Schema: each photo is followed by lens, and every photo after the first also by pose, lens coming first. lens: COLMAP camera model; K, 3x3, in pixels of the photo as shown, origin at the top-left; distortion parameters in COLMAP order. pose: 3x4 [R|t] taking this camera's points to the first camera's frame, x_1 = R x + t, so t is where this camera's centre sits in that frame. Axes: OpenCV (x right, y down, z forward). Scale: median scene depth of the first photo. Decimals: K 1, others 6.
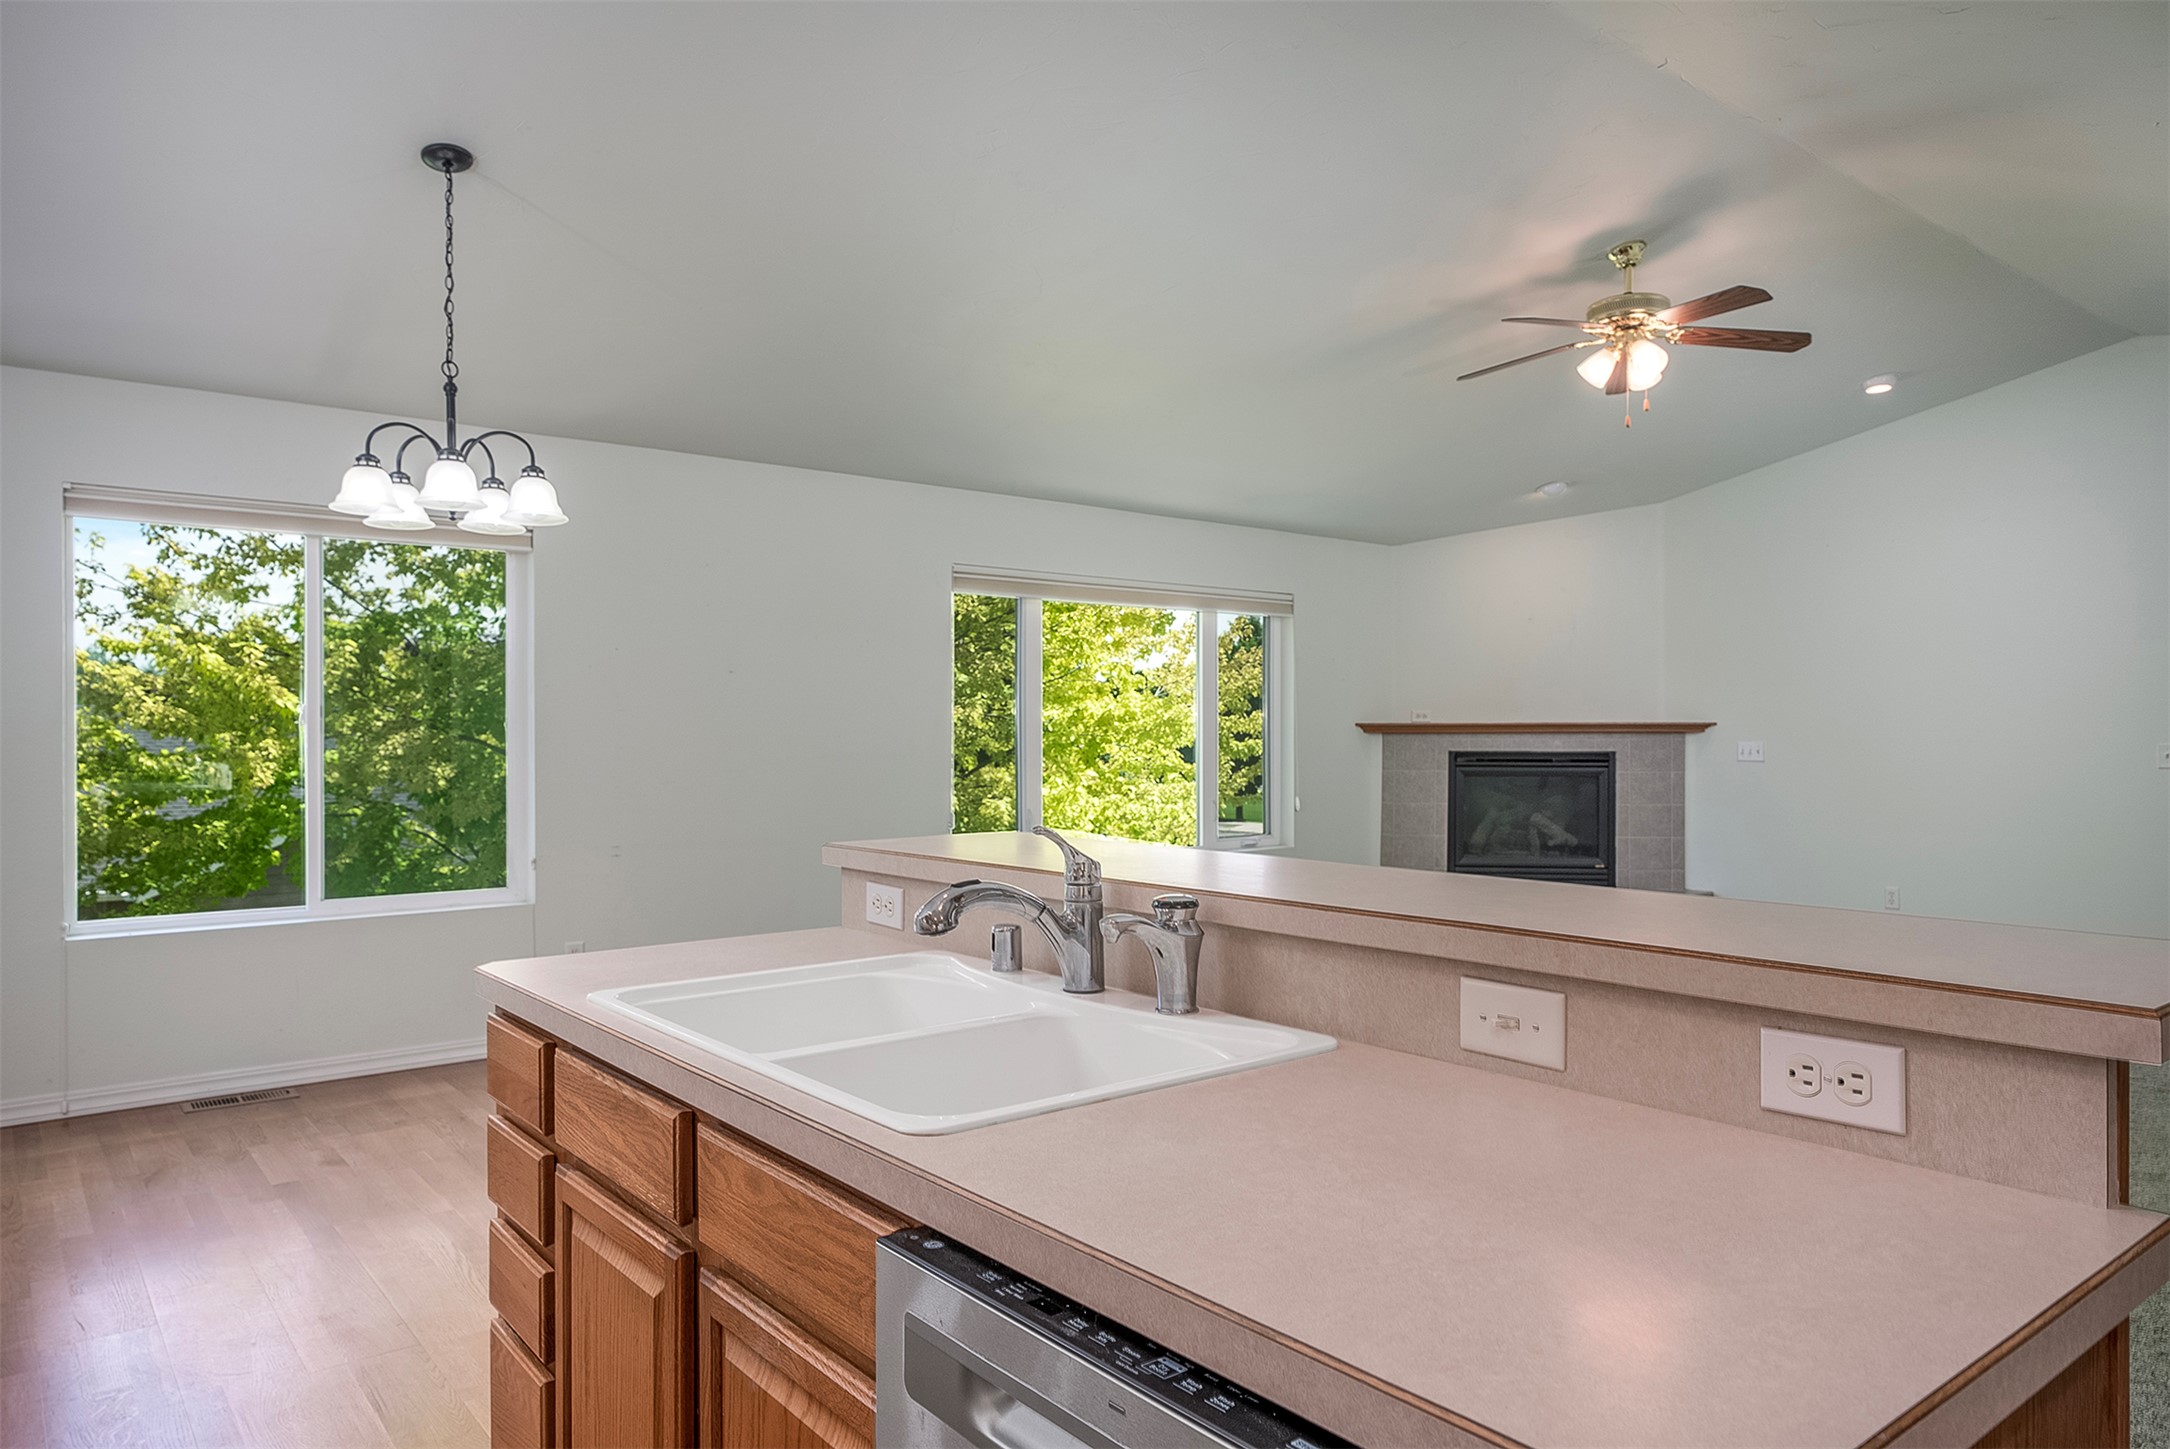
lens RADIAL K [[1393.1, 0, 1085.0], [0, 1393.1, 724.5], [0, 0, 1]] dist [0.001496, 0.000435]
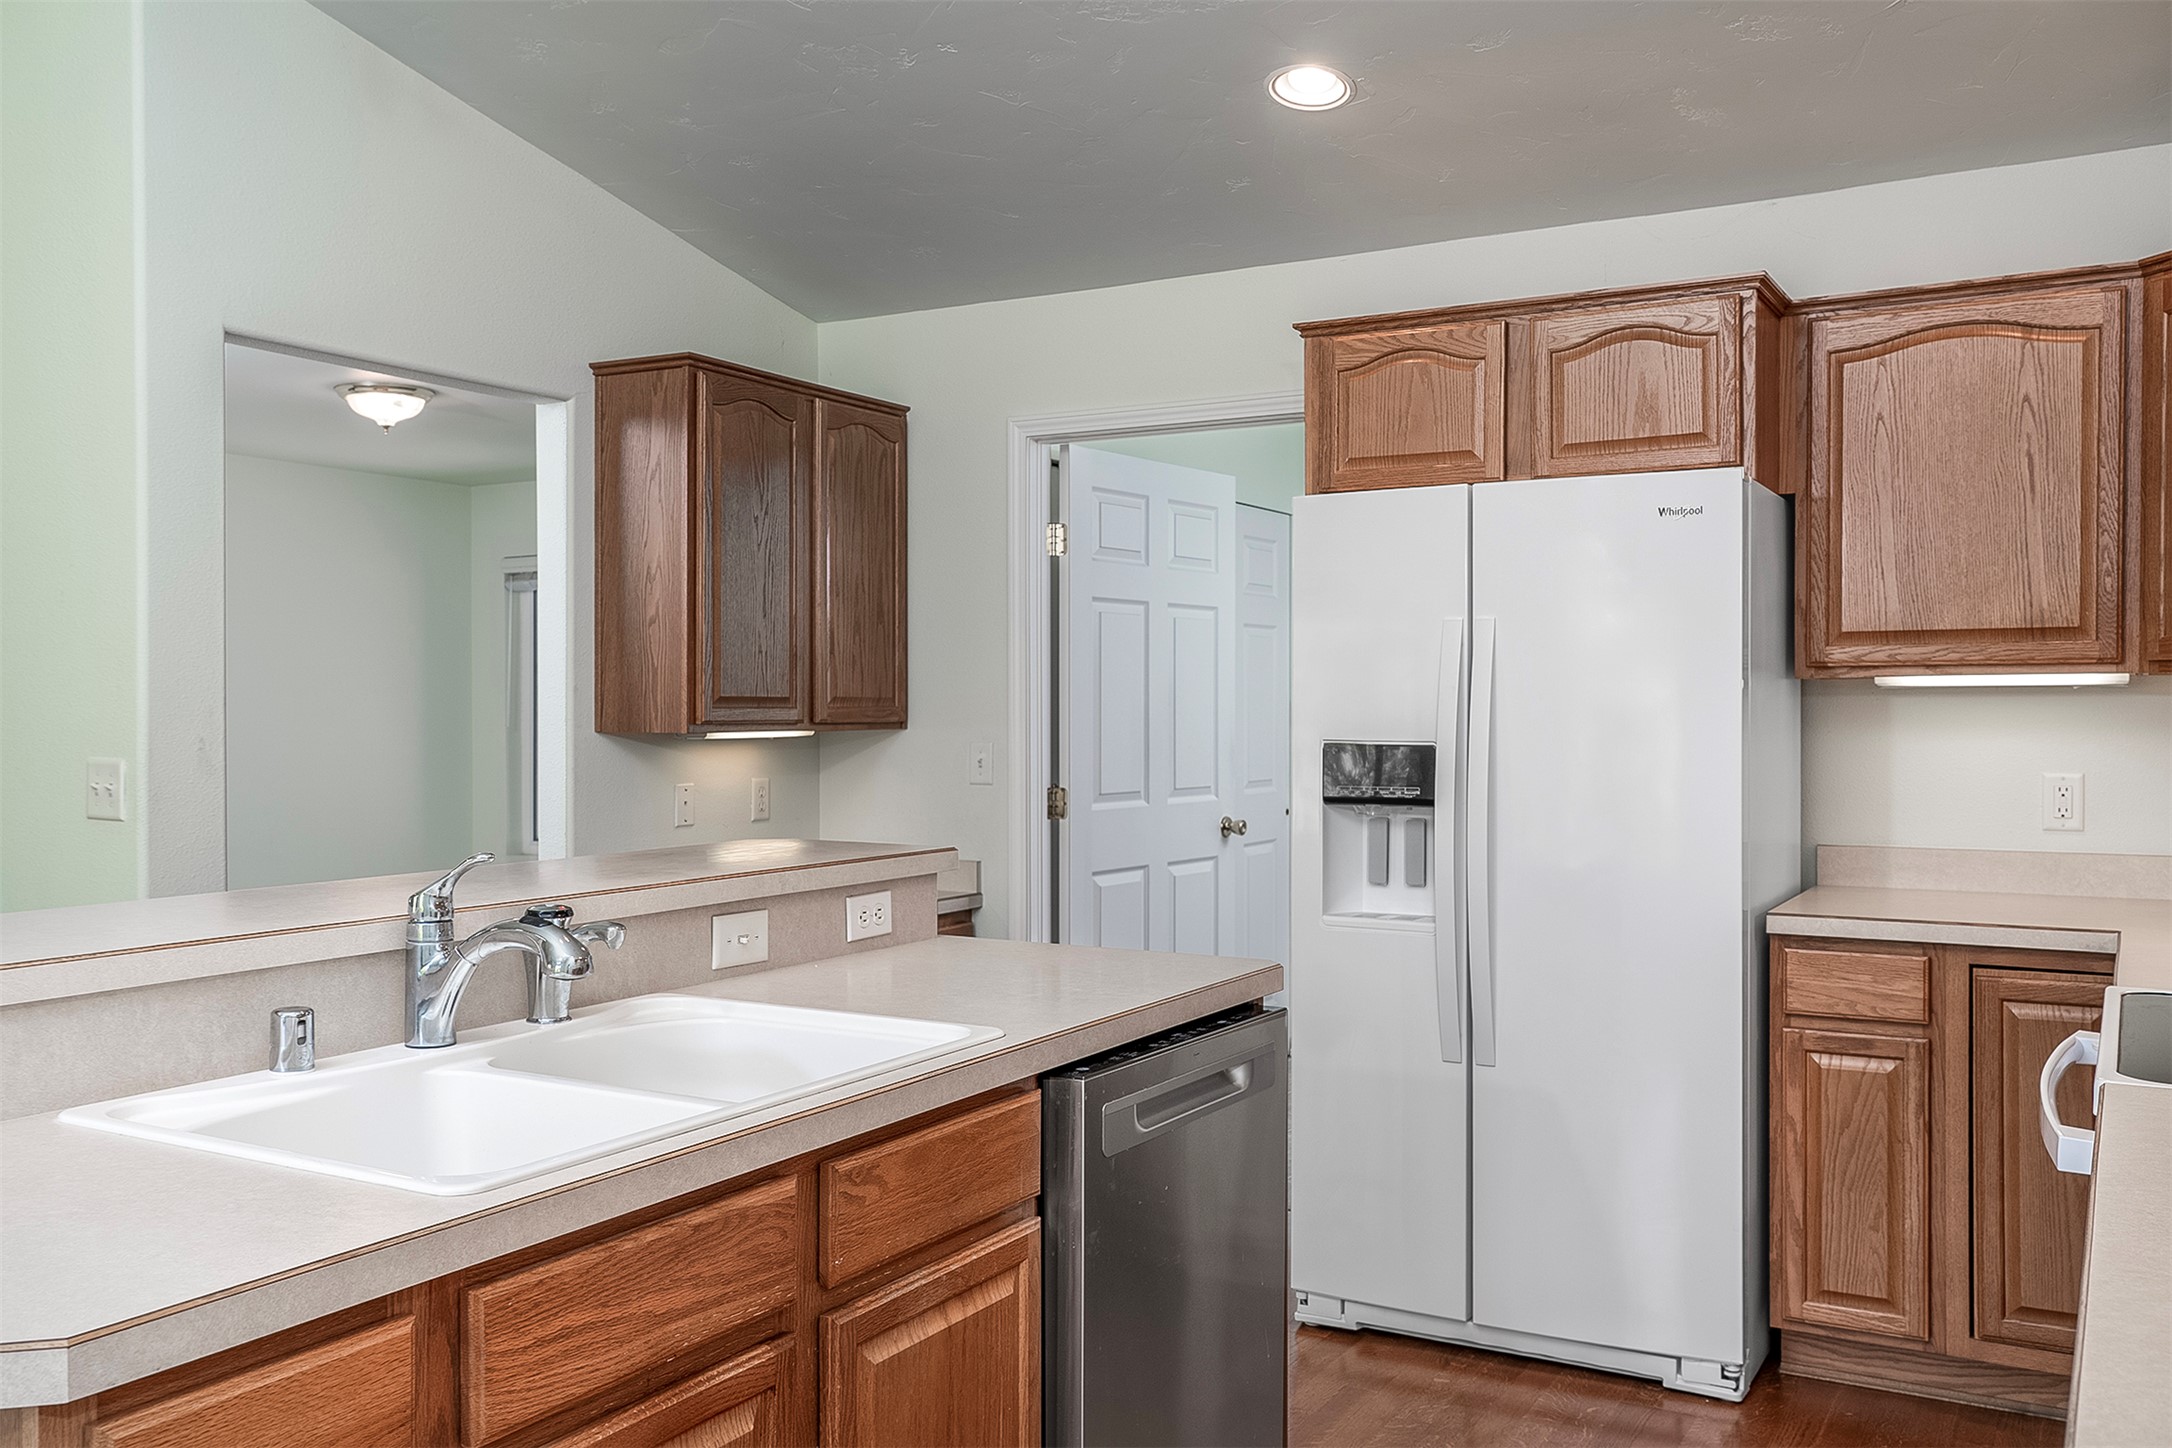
lens RADIAL K [[1824.0, 0, 1086.0], [0, 1824.0, 724.0], [0, 0, 1]] dist [0.004429, 0.003213]
pose [[-0.361796, -0.010871, 0.932194, -1.720994], [-0.005572, 0.999939, 0.009499, -0.027181], [-0.932241, -0.001757, -0.361834, 1.490749]]
